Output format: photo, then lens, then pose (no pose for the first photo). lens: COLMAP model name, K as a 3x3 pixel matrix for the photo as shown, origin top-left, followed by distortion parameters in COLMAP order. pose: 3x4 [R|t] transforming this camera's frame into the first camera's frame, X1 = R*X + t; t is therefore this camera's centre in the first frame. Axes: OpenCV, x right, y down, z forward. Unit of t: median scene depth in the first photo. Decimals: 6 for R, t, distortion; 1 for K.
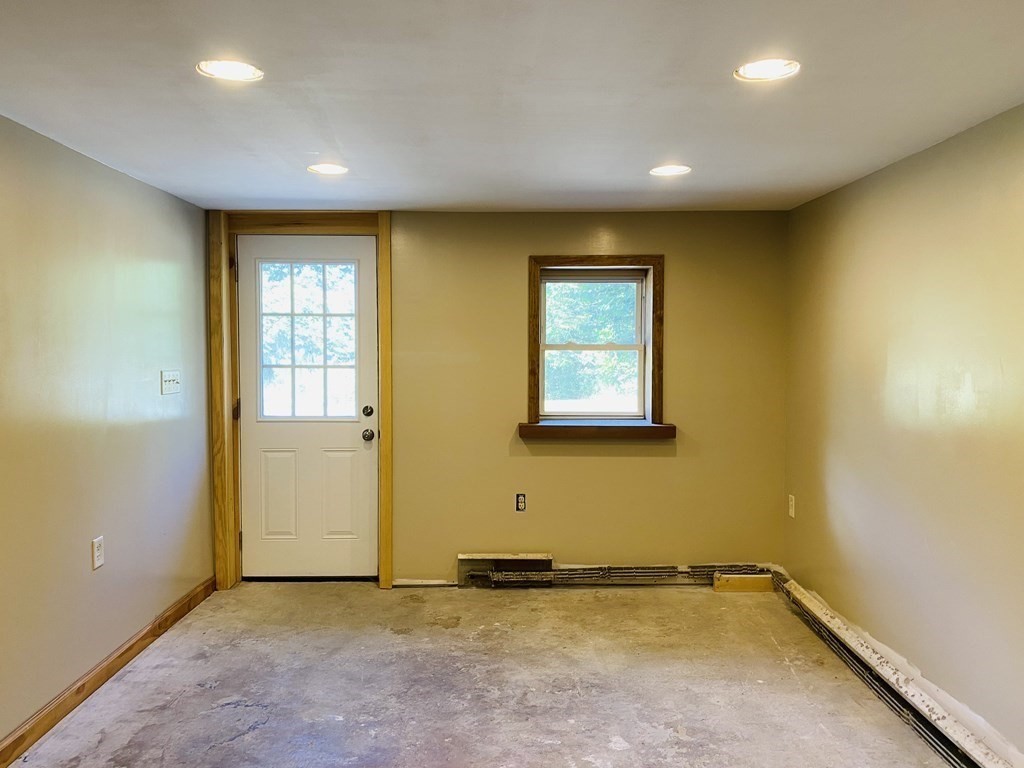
lens RADIAL K [[784.2, 0, 517.7], [0, 784.2, 373.2], [0, 0, 1]] dist [0.058396, -0.067752]
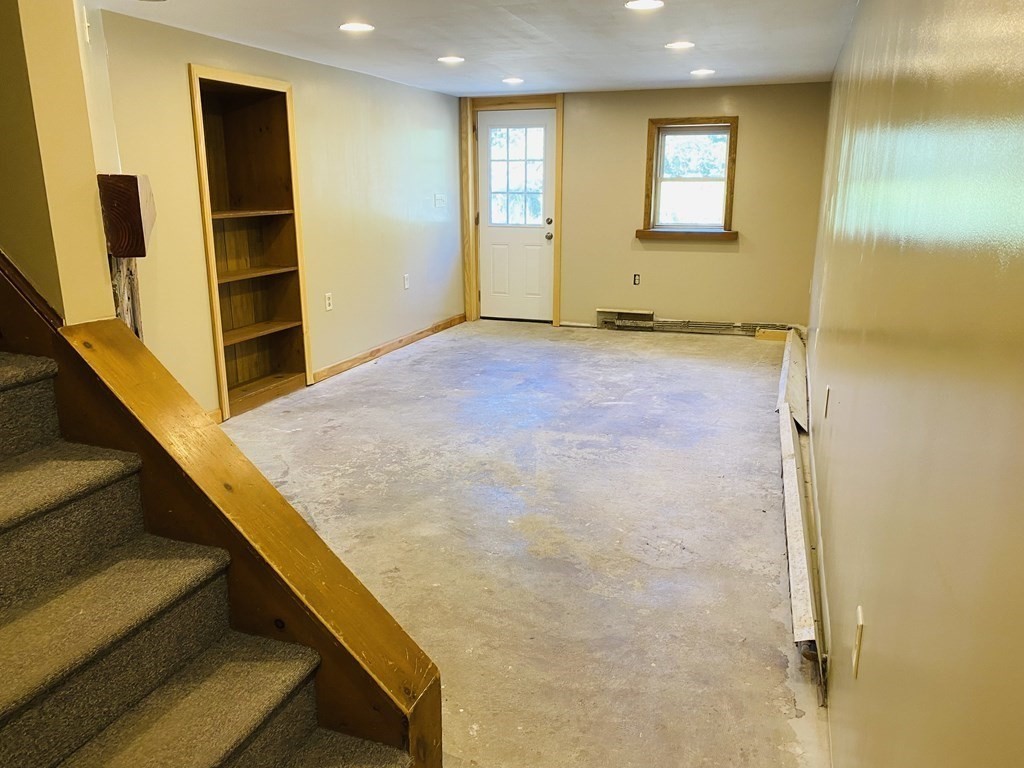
lens RADIAL K [[784.2, 0, 504.9], [0, 784.2, 375.1], [0, 0, 1]] dist [0.058396, -0.067752]
pose [[0.934012, 0.080711, -0.348004, 0.330820], [-0.007420, 0.978317, 0.206980, 0.024243], [0.357164, -0.190739, 0.914359, -0.618731]]
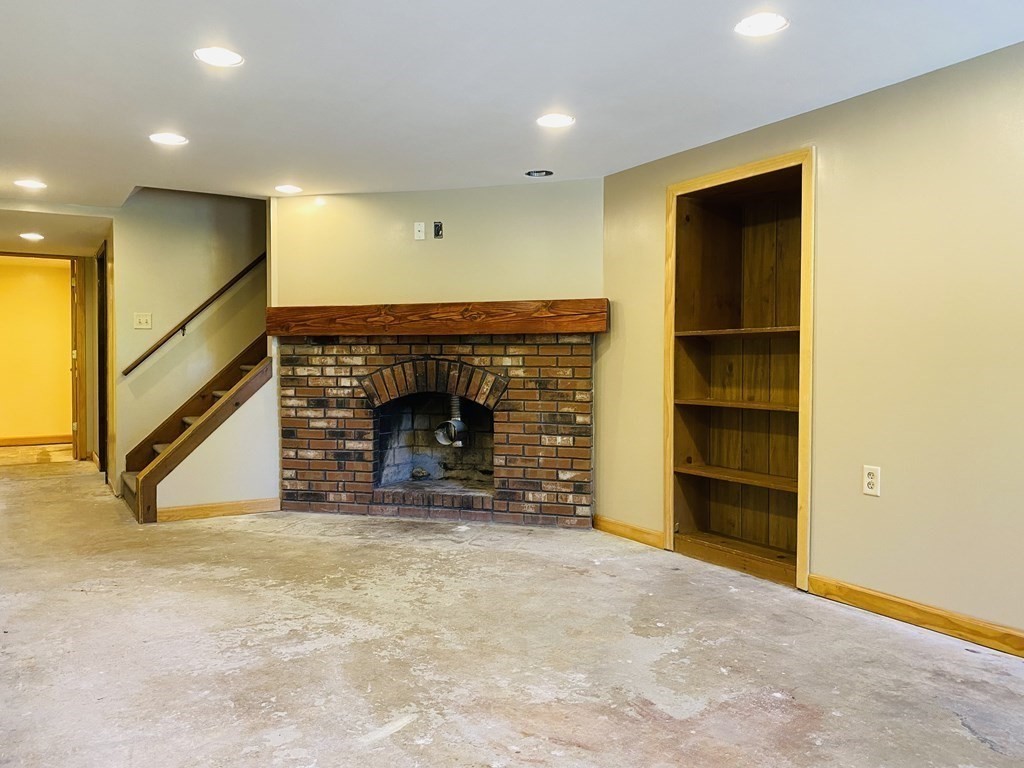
lens RADIAL K [[784.2, 0, 509.6], [0, 784.2, 378.3], [0, 0, 1]] dist [0.058396, -0.067752]
pose [[-0.865749, 0.010904, -0.500360, 0.275128], [-0.018152, 0.998421, 0.053166, 0.044941], [0.500149, 0.055111, -0.864184, 0.895788]]
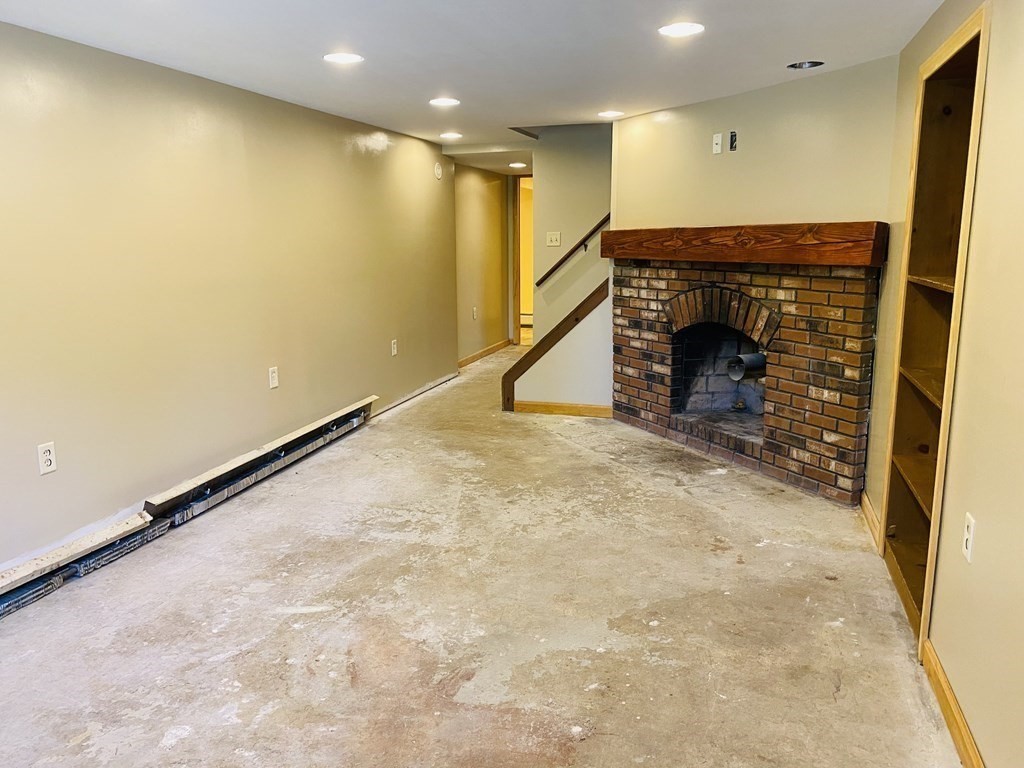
lens RADIAL K [[784.2, 0, 505.8], [0, 784.2, 385.7], [0, 0, 1]] dist [0.058396, -0.067752]
pose [[-0.948912, -0.056357, 0.310467, -0.250336], [0.013615, 0.975692, 0.218723, -0.024780], [-0.315247, 0.211776, -0.925078, 0.947243]]
